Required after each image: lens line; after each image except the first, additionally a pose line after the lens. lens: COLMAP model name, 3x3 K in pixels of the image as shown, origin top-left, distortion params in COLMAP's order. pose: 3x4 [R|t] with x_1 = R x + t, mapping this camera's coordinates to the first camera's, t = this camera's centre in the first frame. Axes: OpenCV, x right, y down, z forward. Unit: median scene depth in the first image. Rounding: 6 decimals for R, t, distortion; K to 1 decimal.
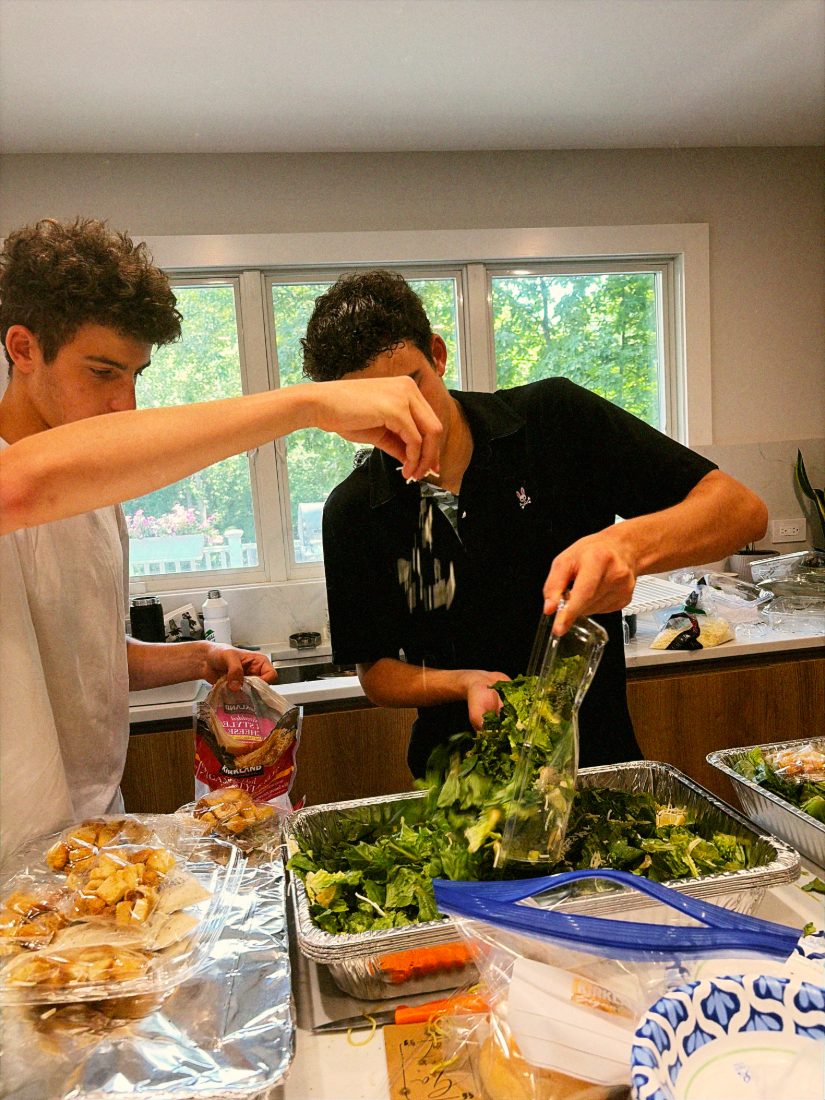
lens RADIAL K [[850.5, 0, 447.8], [0, 850.5, 546.6], [0, 0, 1]] dist [0.054904, -0.081492]
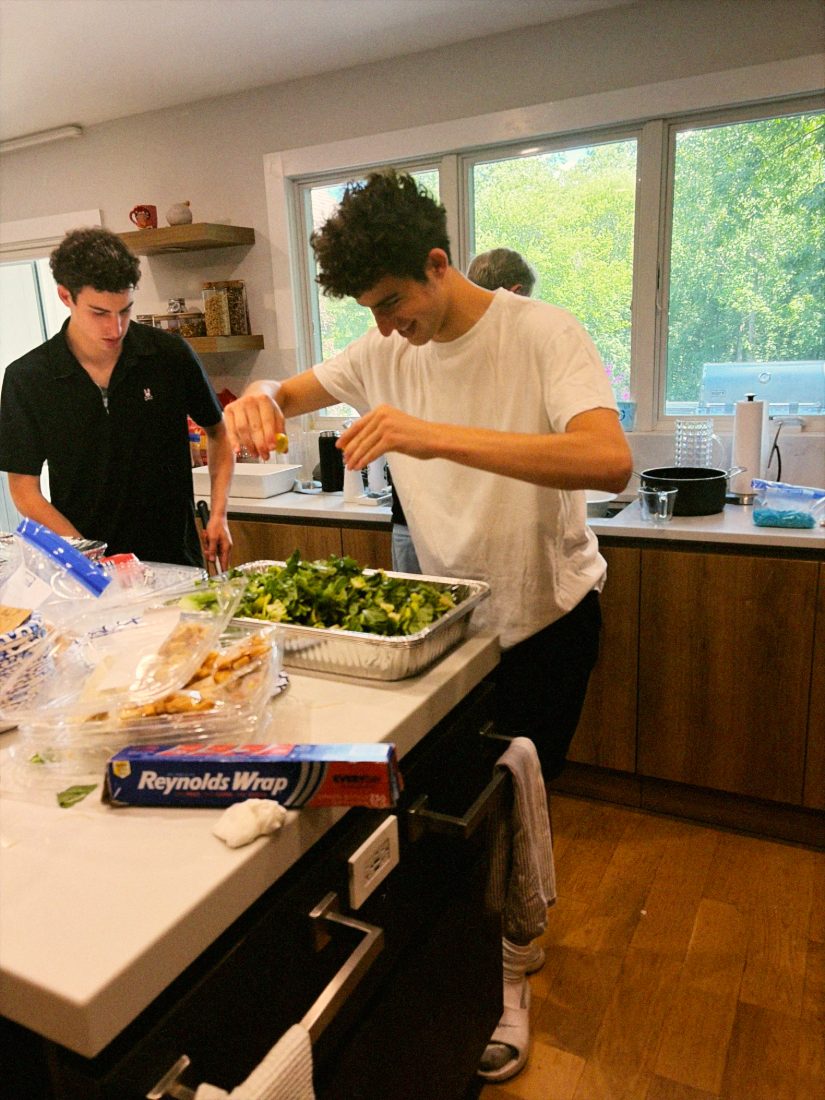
lens RADIAL K [[850.5, 0, 447.8], [0, 850.5, 546.6], [0, 0, 1]] dist [0.054904, -0.081492]
pose [[0.807723, 0.156971, -0.568281, 0.582264], [-0.060572, 0.980898, 0.184850, -0.023145], [0.586442, -0.114885, 0.801802, 0.021261]]
